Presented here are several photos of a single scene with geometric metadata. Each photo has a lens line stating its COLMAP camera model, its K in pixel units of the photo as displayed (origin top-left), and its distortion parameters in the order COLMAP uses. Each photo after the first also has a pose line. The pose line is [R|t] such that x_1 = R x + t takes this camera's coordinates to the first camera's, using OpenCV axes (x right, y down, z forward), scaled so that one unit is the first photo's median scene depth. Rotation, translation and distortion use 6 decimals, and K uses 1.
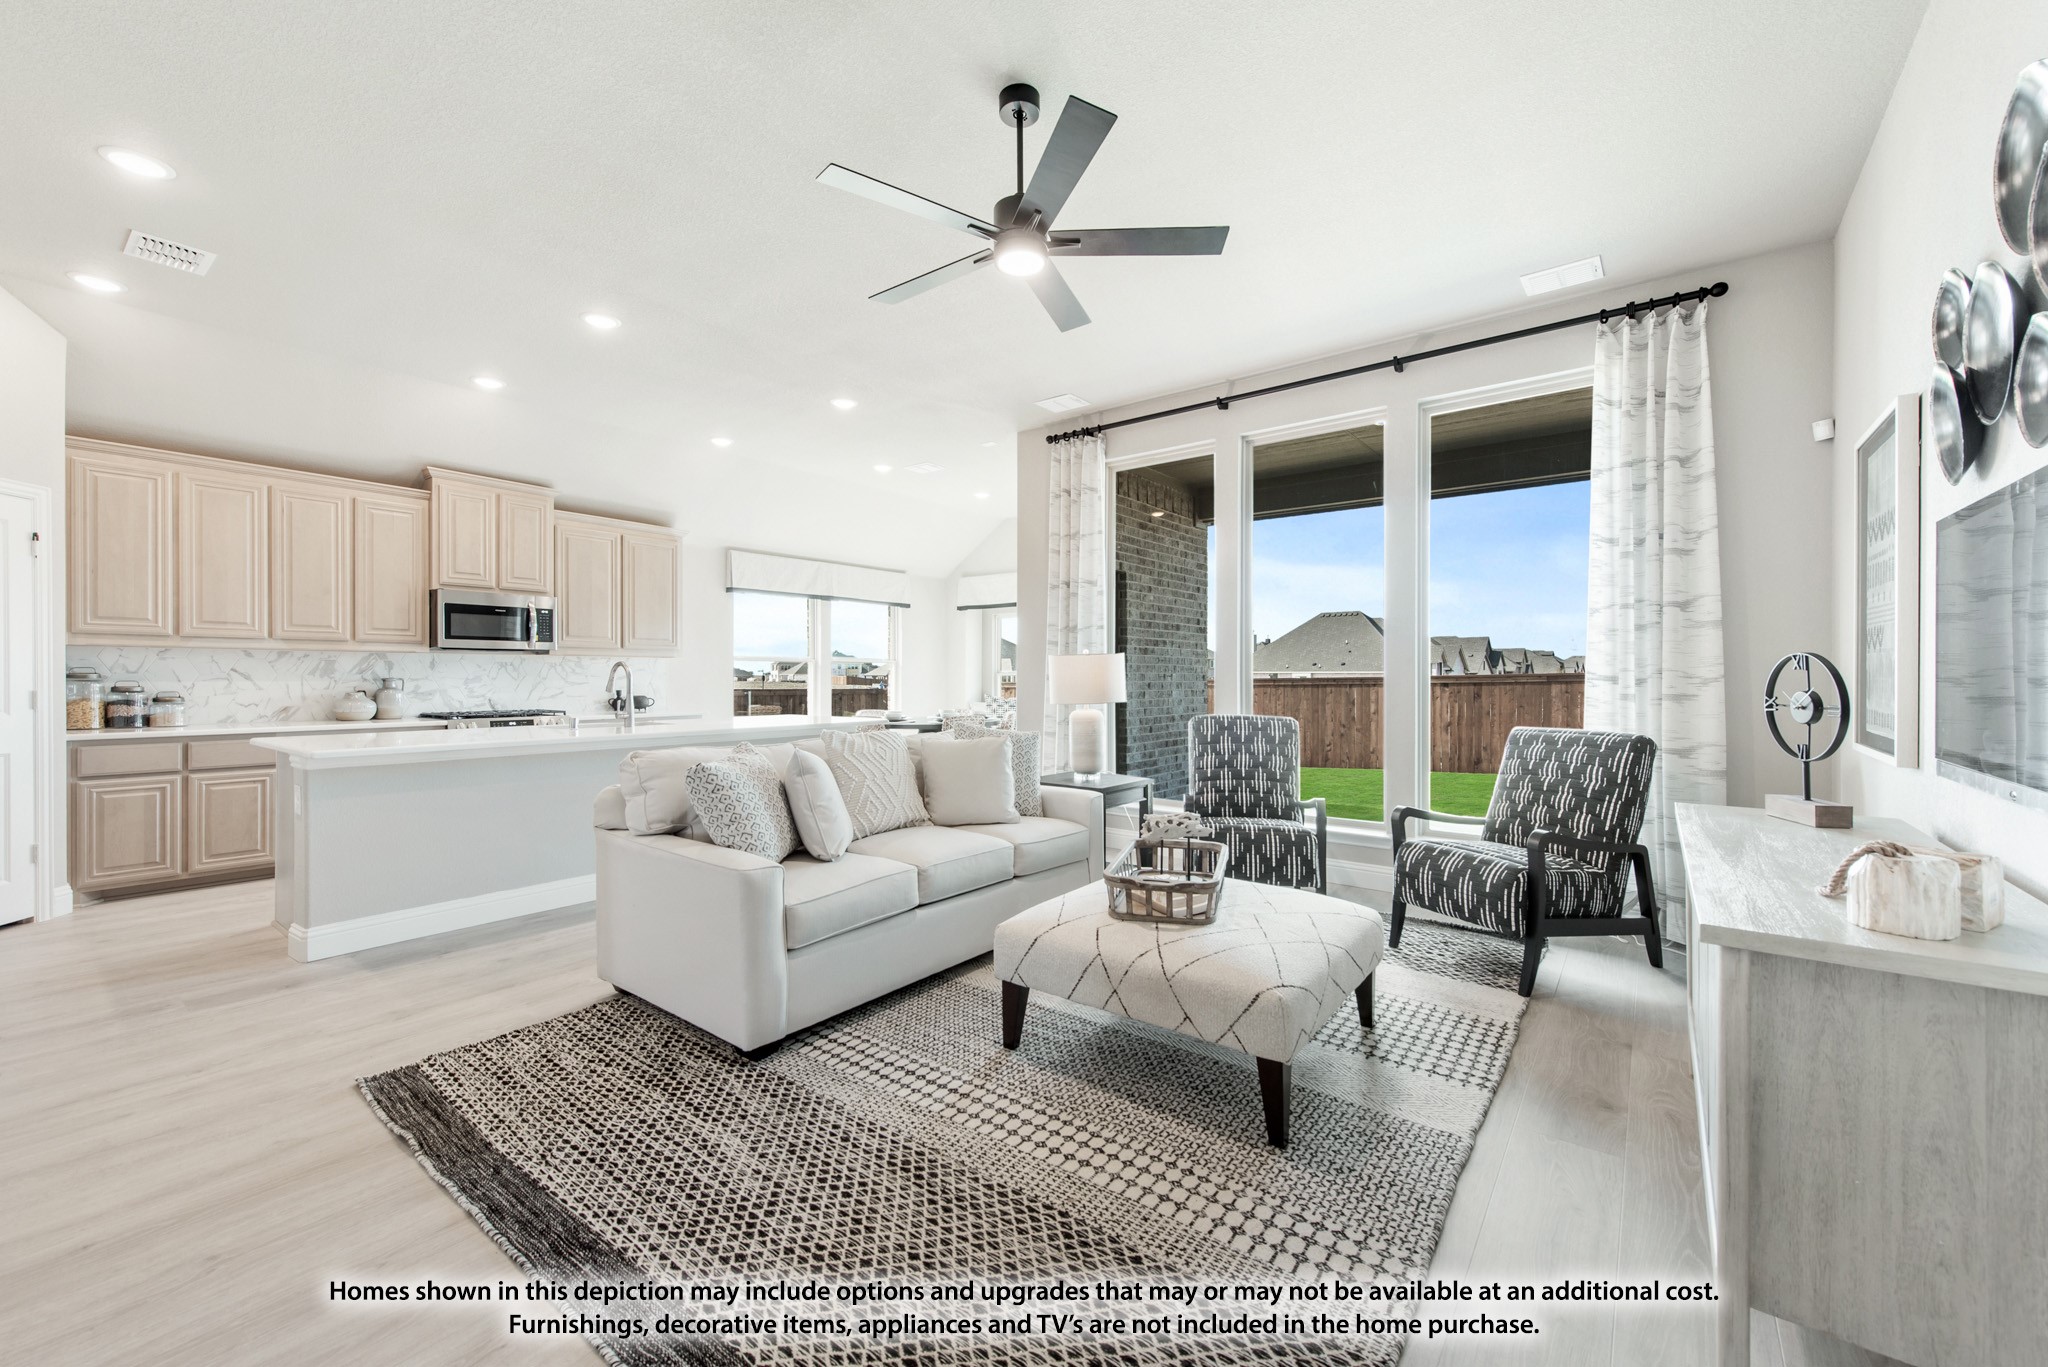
lens RADIAL K [[807.9, 0, 1025.6], [0, 807.9, 678.4], [0, 0, 1]] dist [0.010175, -0.004364]
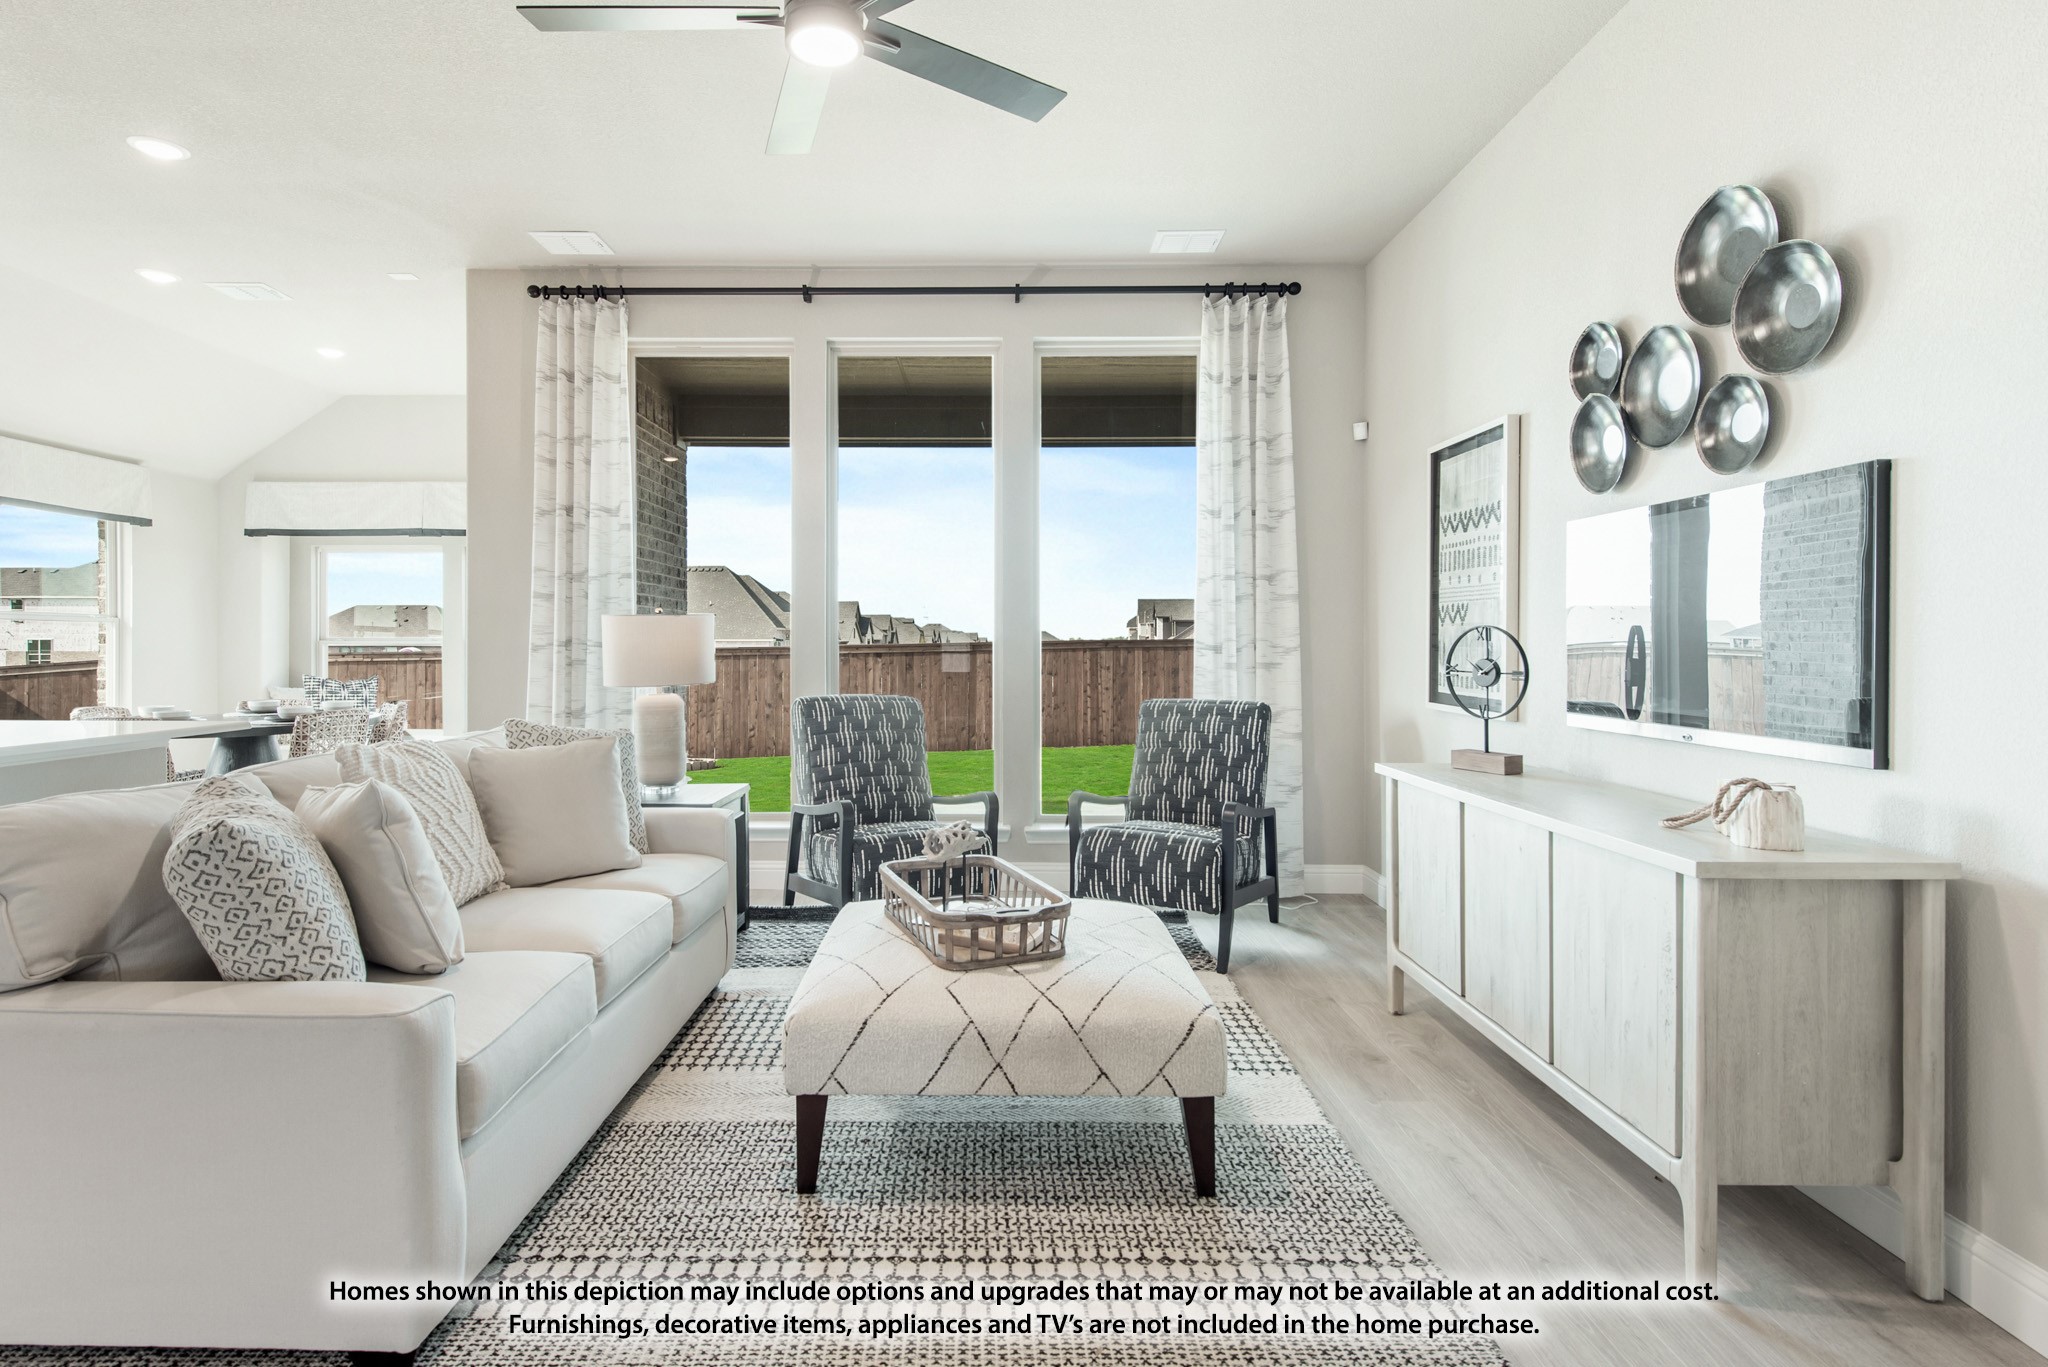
lens RADIAL K [[1022.3, 0, 980.1], [0, 1022.3, 652.2], [0, 0, 1]] dist [0.013759, -0.002925]
pose [[0.797371, -0.003897, 0.603477, -0.234627], [0.001495, 0.999989, 0.004482, -0.000600], [-0.603488, -0.002672, 0.797368, 0.124600]]
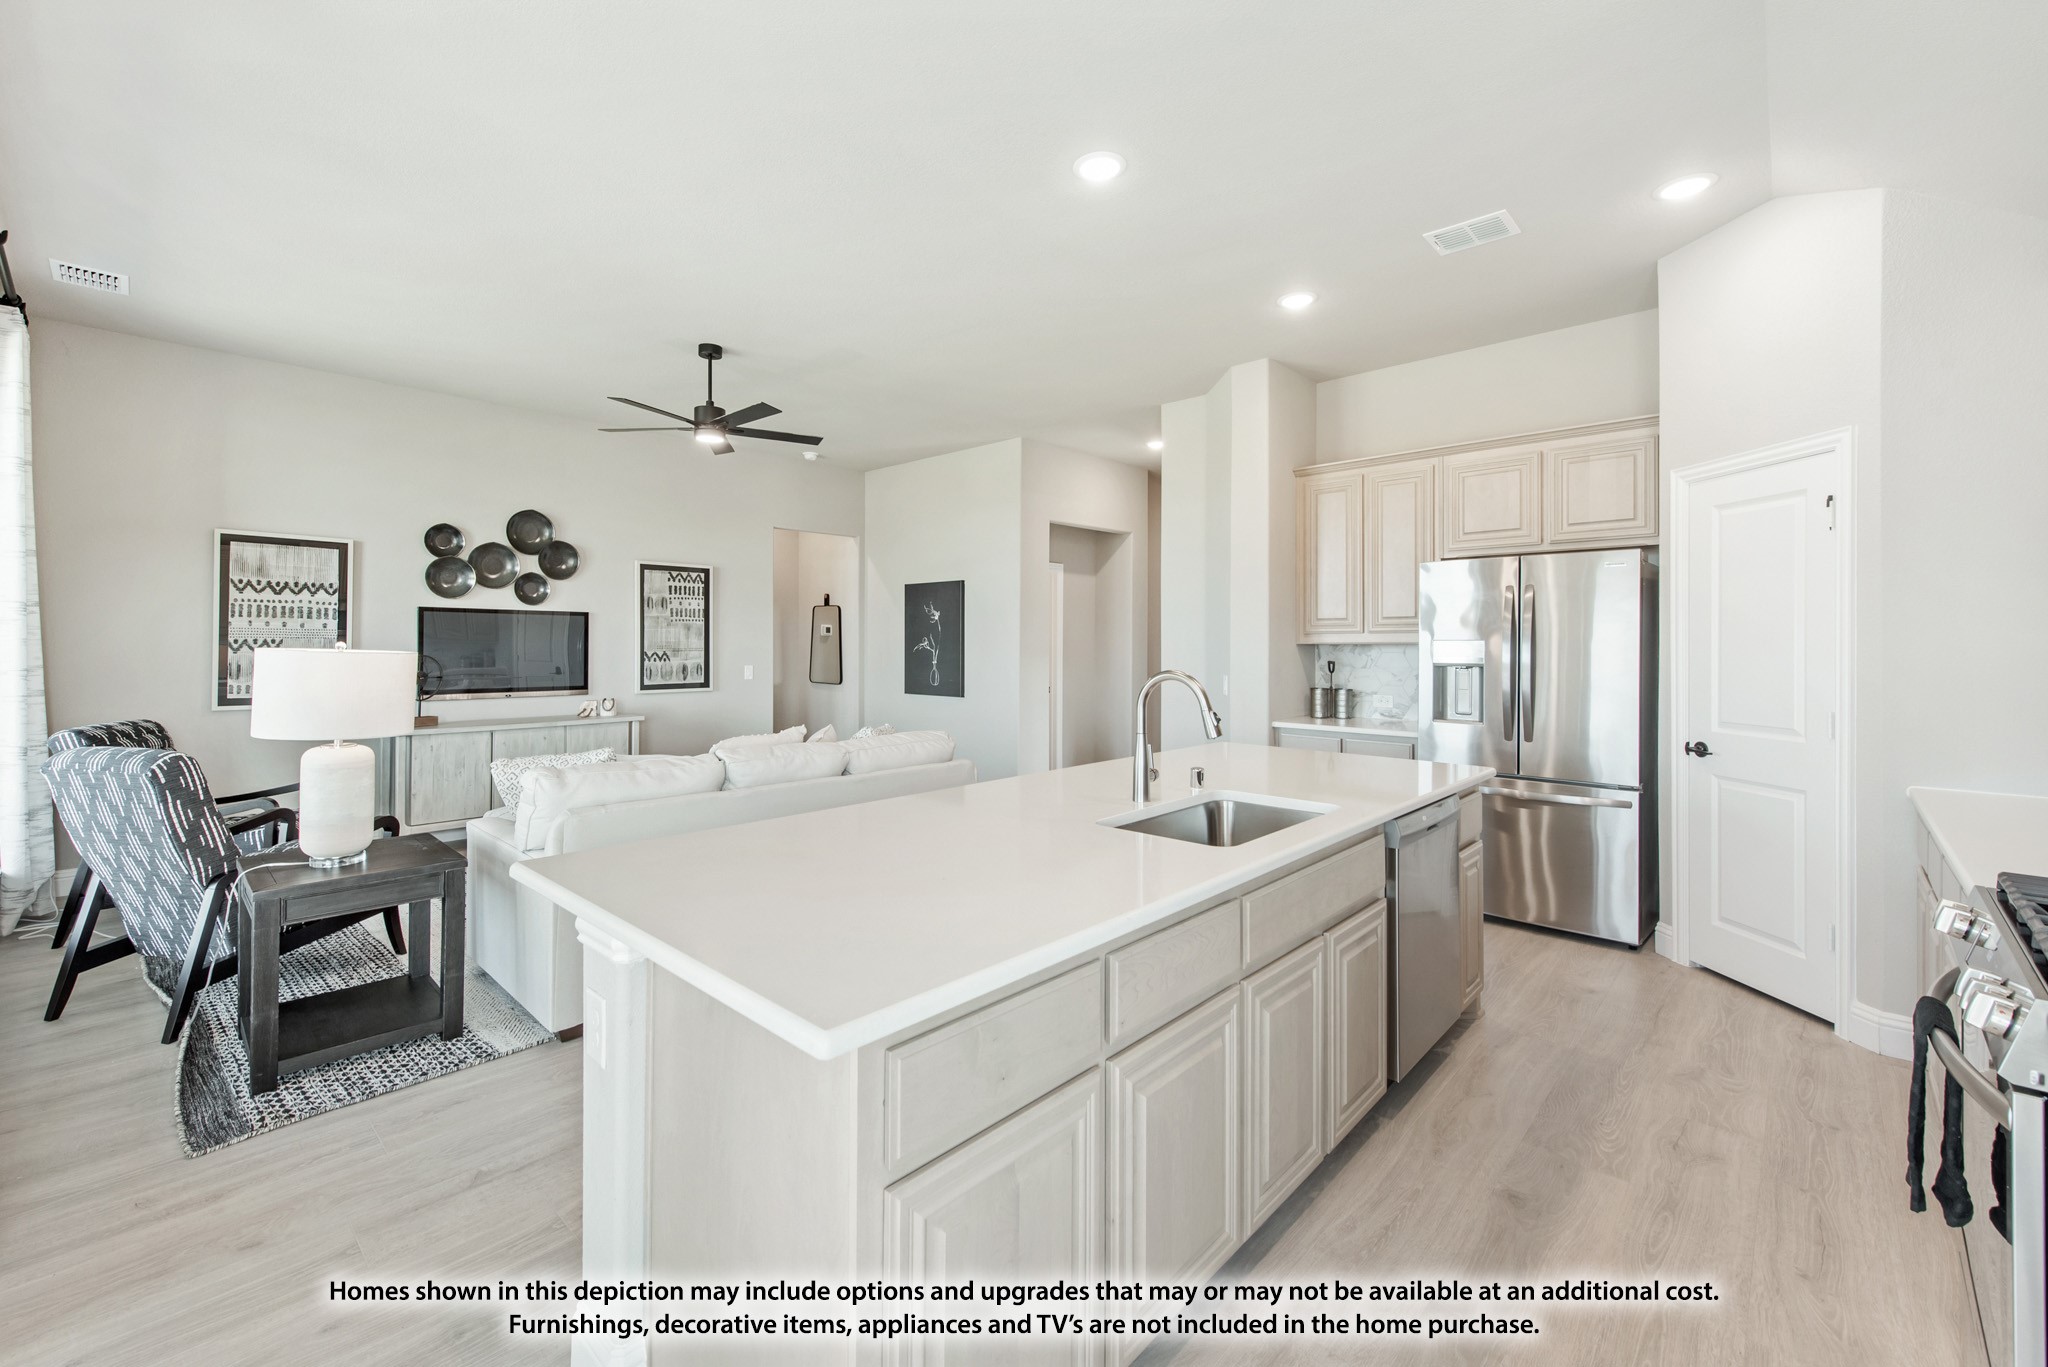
lens RADIAL K [[843.4, 0, 986.8], [0, 843.4, 644.4], [0, 0, 1]] dist [0.003371, 0.000206]
pose [[-0.993467, -0.004884, 0.114011, -0.459131], [-0.004238, 0.999974, 0.005904, -0.039611], [-0.114037, 0.005382, -0.993462, 1.535933]]
